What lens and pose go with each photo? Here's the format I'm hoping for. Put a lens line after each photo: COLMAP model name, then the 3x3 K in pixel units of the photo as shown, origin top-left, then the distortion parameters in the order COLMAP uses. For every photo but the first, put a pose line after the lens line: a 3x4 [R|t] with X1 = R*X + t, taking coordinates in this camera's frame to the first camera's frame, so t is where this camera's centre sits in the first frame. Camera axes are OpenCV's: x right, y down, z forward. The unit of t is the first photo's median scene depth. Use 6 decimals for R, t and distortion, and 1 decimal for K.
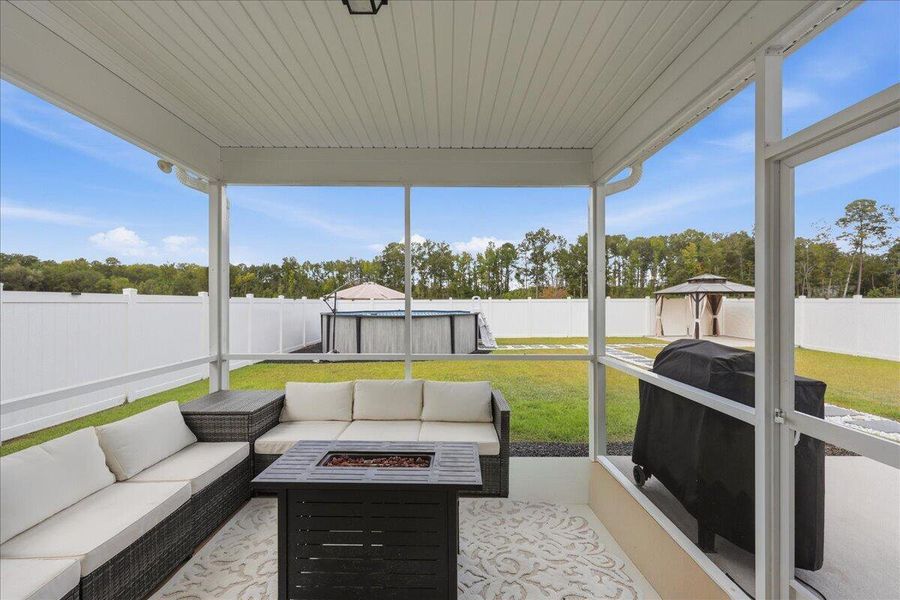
lens RADIAL K [[362.5, 0, 454.6], [0, 362.5, 300.9], [0, 0, 1]] dist [-0.003160, -0.000836]
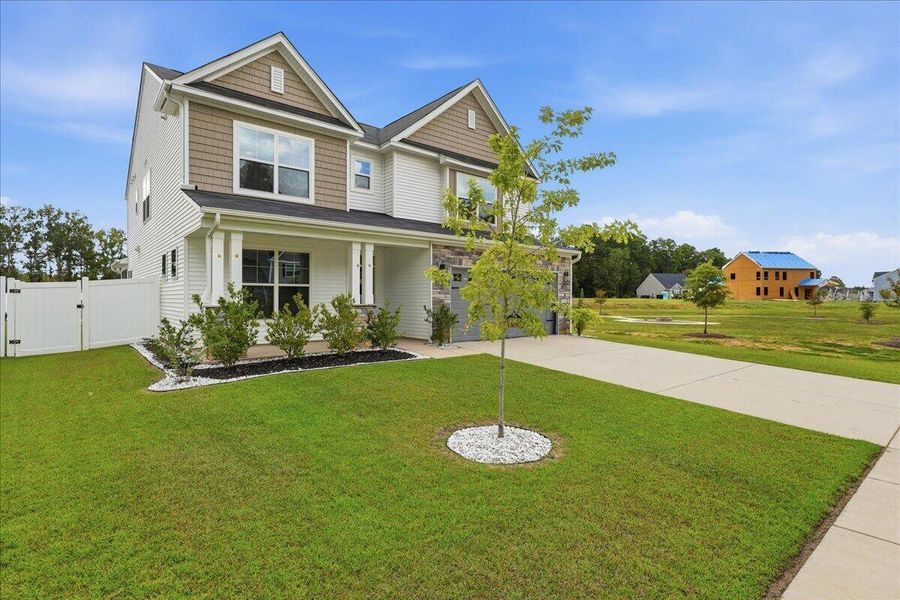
lens RADIAL K [[451.8, 0, 452.8], [0, 451.8, 299.9], [0, 0, 1]] dist [-0.002307, 0.003133]
pose [[0.774931, -0.002515, 0.632041, -0.019154], [-0.001906, 0.999978, 0.006316, 0.001364], [-0.632044, -0.006099, 0.774909, -0.138748]]
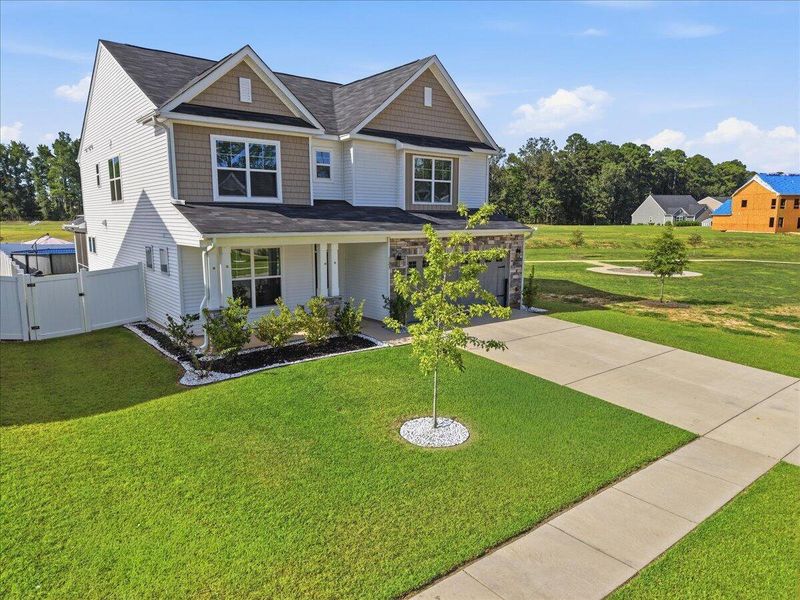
lens RADIAL K [[532.1, 0, 396.8], [0, 532.1, 301.2], [0, 0, 1]] dist [0.036219, -0.034848]
pose [[0.794397, -0.094744, 0.599964, -0.031072], [0.000167, 0.987794, 0.155768, -0.009502], [-0.607399, -0.123641, 0.784716, -0.154747]]
